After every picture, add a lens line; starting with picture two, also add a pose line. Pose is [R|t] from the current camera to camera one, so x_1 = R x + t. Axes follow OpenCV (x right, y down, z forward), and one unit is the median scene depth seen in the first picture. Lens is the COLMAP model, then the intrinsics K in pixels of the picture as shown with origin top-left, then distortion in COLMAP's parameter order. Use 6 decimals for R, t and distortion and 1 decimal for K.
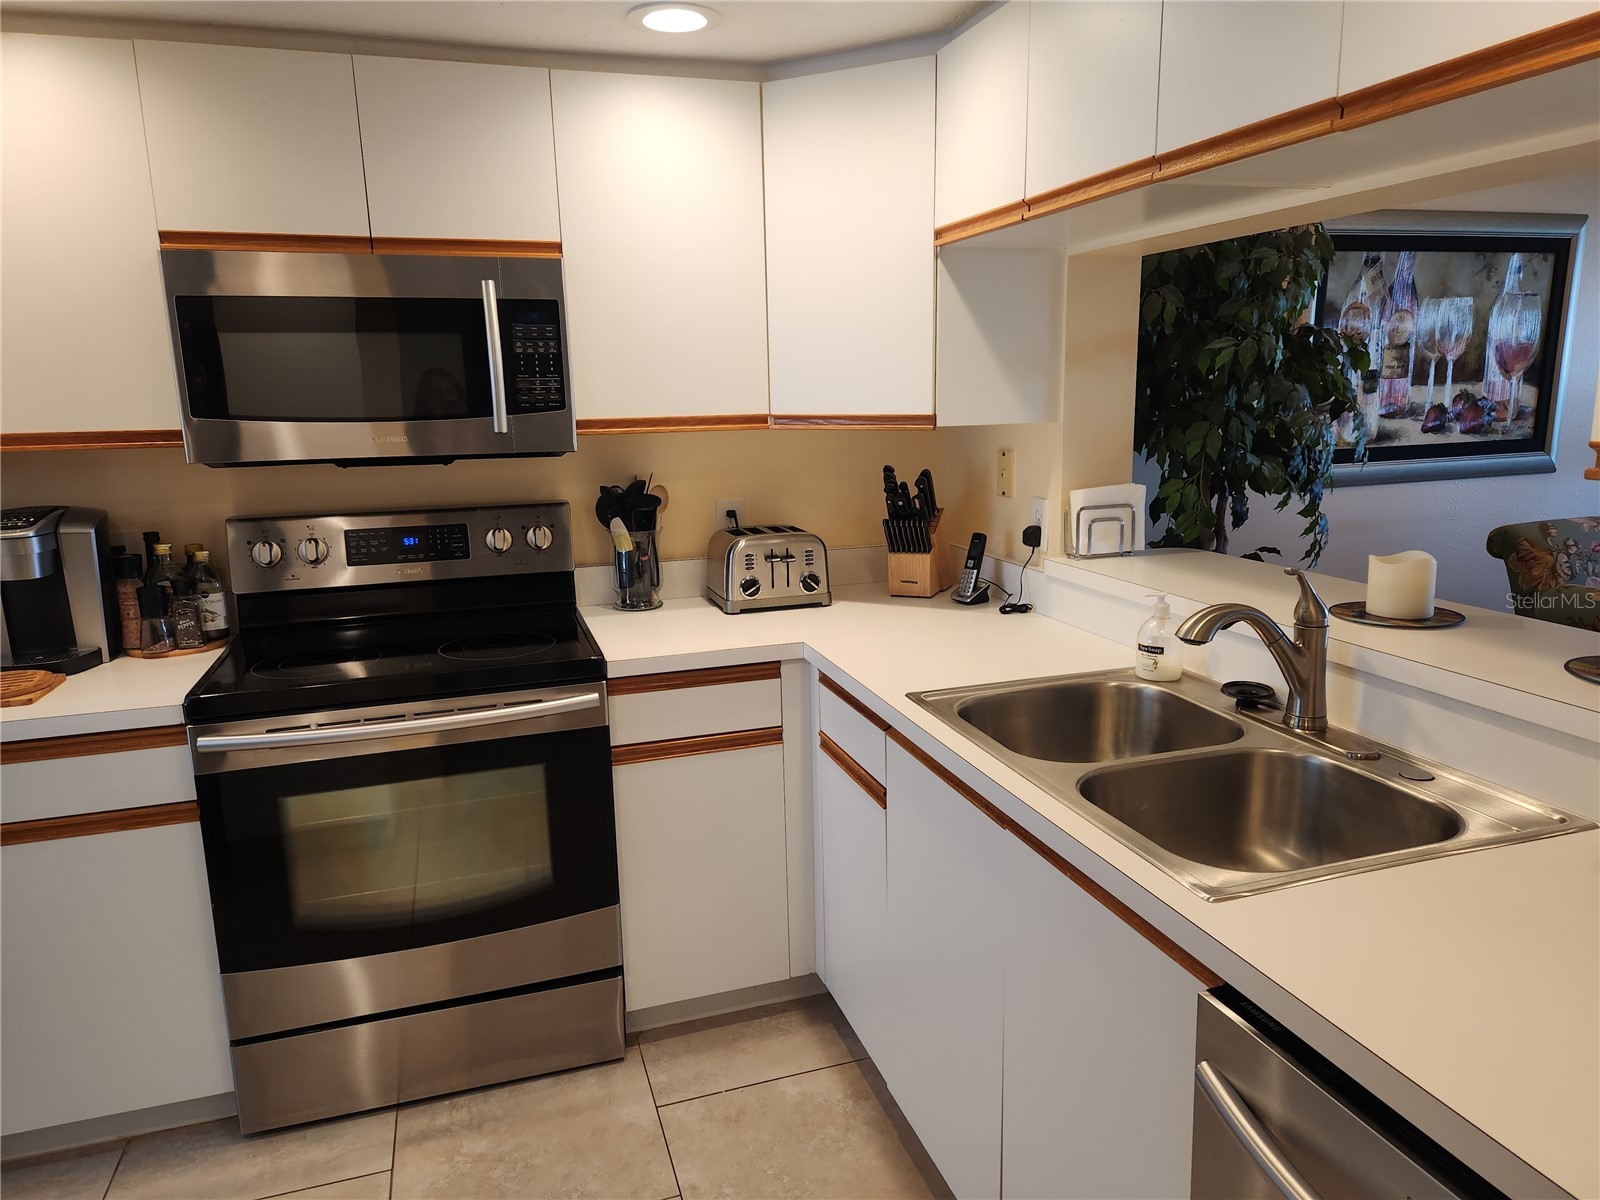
lens RADIAL K [[1068.4, 0, 800.0], [0, 1068.4, 600.8], [0, 0, 1]] dist [0.067889, -0.056983]
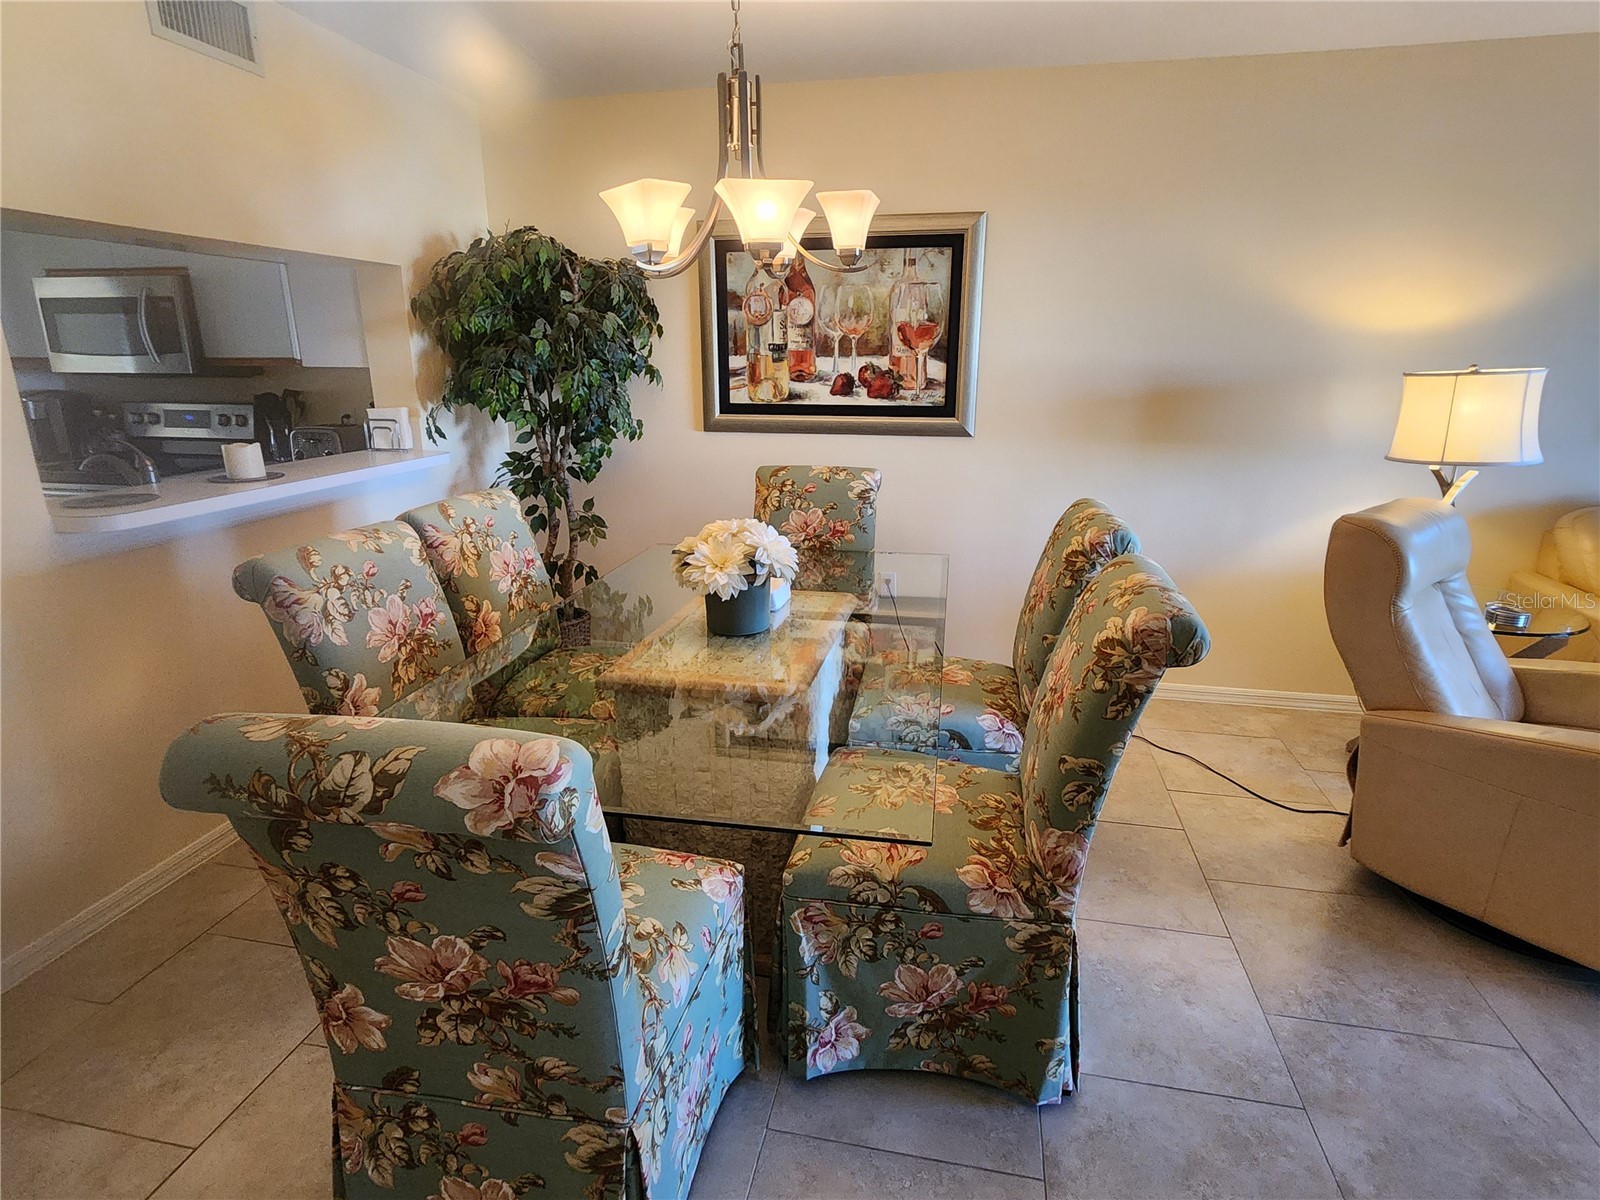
lens RADIAL K [[838.0, 0, 795.2], [0, 838.0, 590.6], [0, 0, 1]] dist [-0.002414, 0.001430]
pose [[0.867083, 0.159640, -0.471892, 1.034434], [-0.118118, 0.986134, 0.116570, -0.037598], [0.483958, -0.045337, 0.873916, 0.107878]]
